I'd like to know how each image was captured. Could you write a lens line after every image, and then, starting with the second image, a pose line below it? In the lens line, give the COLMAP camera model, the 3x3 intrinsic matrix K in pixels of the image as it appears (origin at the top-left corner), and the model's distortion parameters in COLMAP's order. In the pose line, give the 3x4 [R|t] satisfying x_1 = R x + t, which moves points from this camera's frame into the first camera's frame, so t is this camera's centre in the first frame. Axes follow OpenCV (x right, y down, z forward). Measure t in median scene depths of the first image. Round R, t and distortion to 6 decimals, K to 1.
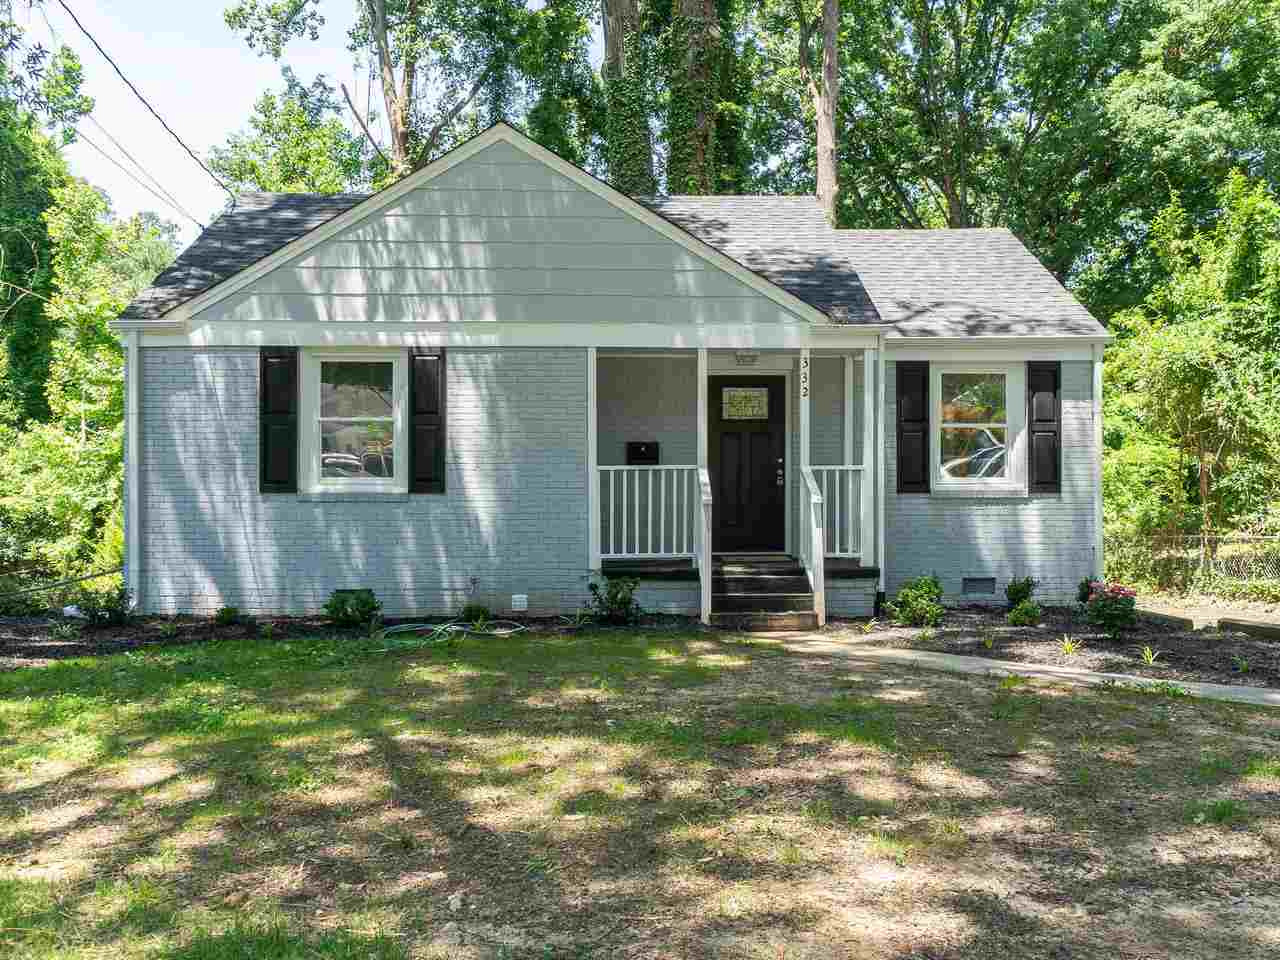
lens RADIAL K [[1091.6, 0, 639.1], [0, 1091.6, 478.2], [0, 0, 1]] dist [-0.000227, 0.020158]
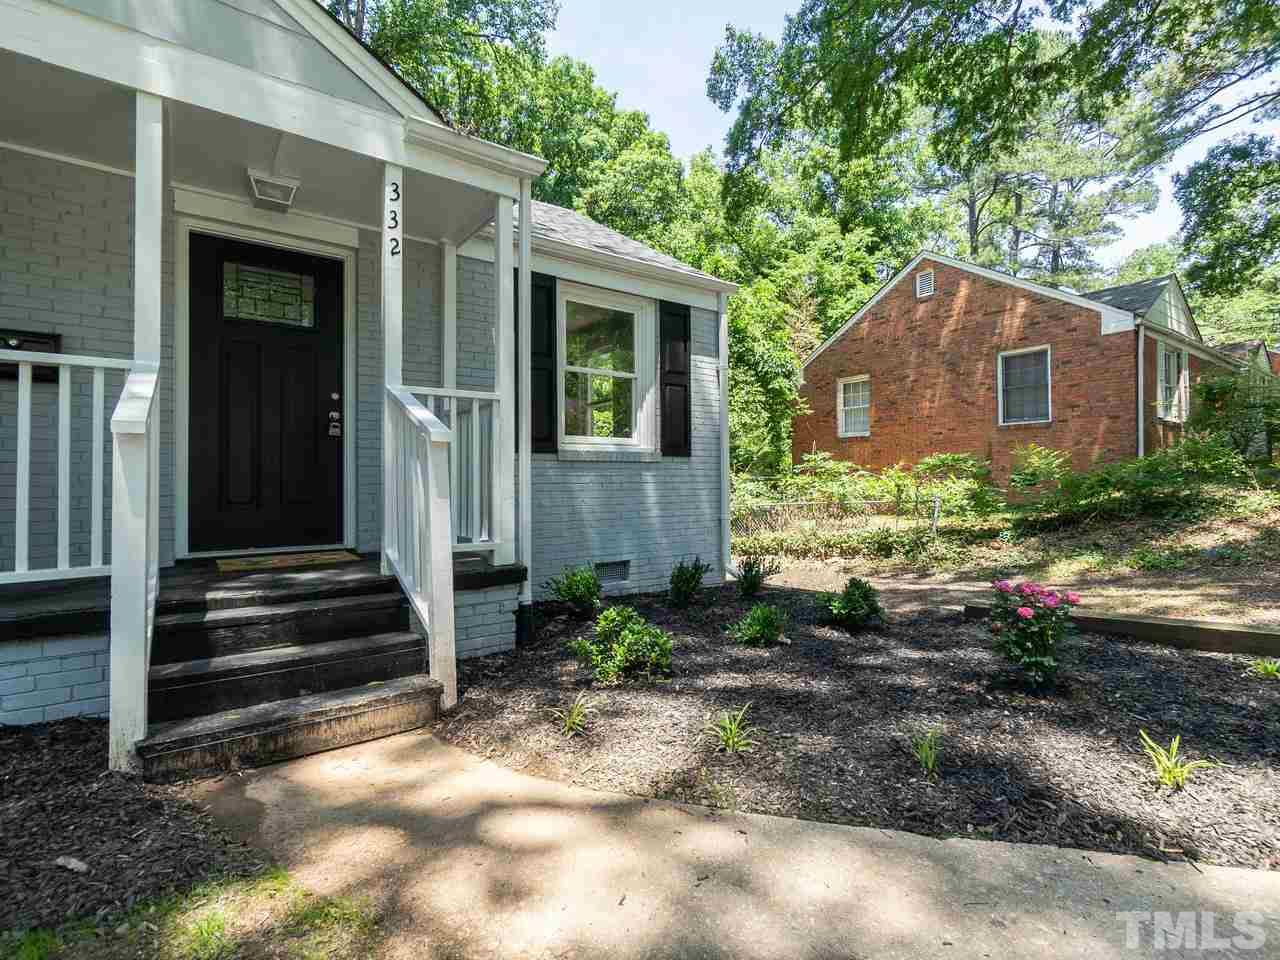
lens RADIAL K [[622.6, 0, 646.1], [0, 622.6, 478.7], [0, 0, 1]] dist [-0.001003, -0.000918]
pose [[0.813974, 0.001242, 0.580900, 0.075887], [0.000604, 0.999995, -0.002984, 0.035643], [-0.580901, 0.002780, 0.813970, 0.683409]]
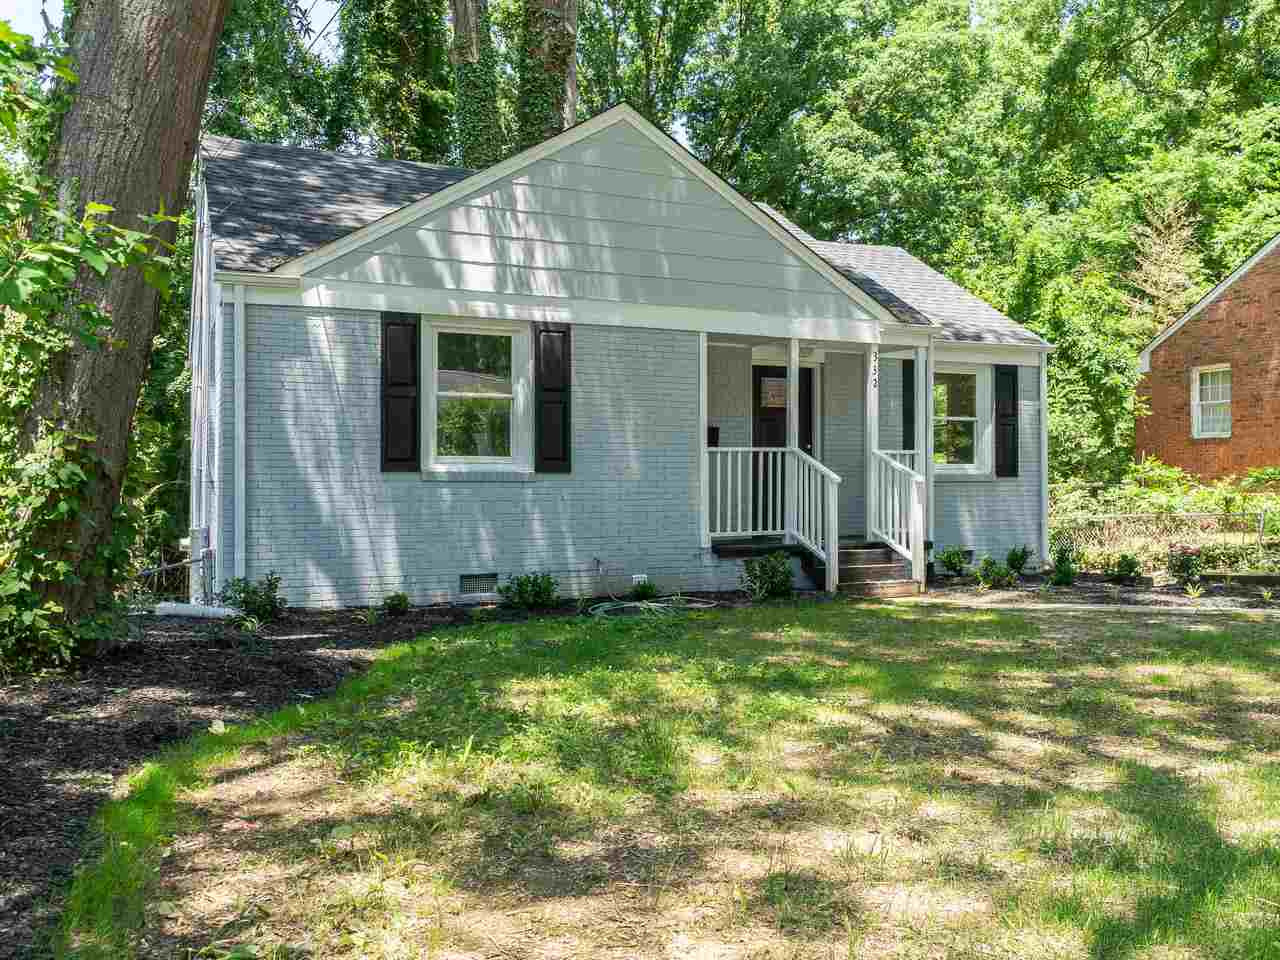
lens RADIAL K [[1091.6, 0, 648.2], [0, 1091.6, 487.1], [0, 0, 1]] dist [-0.000227, 0.020158]
pose [[0.923802, 0.000258, 0.382869, -0.485410], [-0.003132, 0.999971, 0.006882, 0.019191], [-0.382857, -0.007557, 0.923777, 0.065445]]
